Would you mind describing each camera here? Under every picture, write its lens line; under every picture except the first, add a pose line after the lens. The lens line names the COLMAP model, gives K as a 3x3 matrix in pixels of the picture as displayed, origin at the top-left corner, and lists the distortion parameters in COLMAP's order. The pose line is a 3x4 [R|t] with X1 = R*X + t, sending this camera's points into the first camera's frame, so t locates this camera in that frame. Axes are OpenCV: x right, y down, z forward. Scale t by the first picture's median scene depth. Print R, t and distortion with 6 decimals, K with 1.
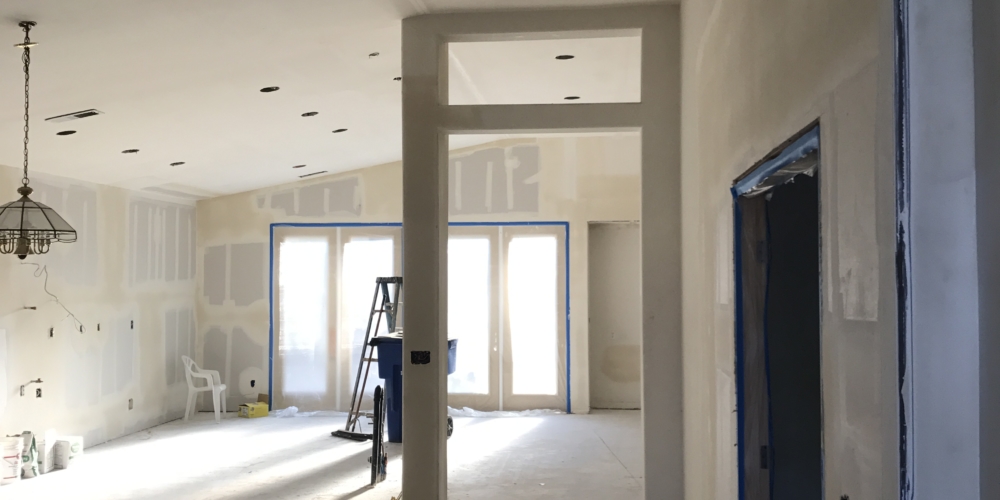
lens RADIAL K [[1090.8, 0, 507.0], [0, 1090.8, 240.0], [0, 0, 1]] dist [0.190849, -0.617044]
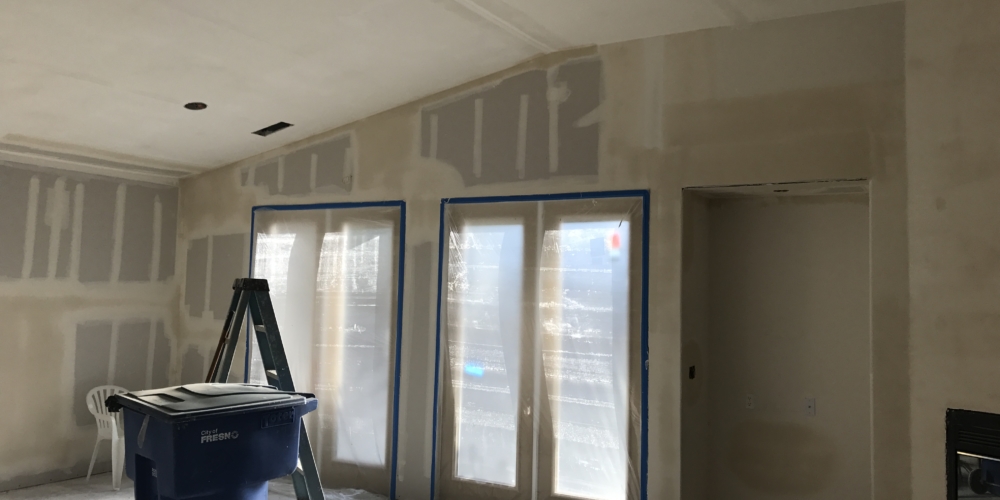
lens RADIAL K [[818.0, 0, 496.4], [0, 818.0, 229.8], [0, 0, 1]] dist [0.057335, -0.107680]
pose [[0.903468, -0.007542, -0.428588, 0.162448], [-0.012091, 0.998999, -0.043068, 0.021834], [0.428484, 0.044093, 0.902473, 0.592403]]
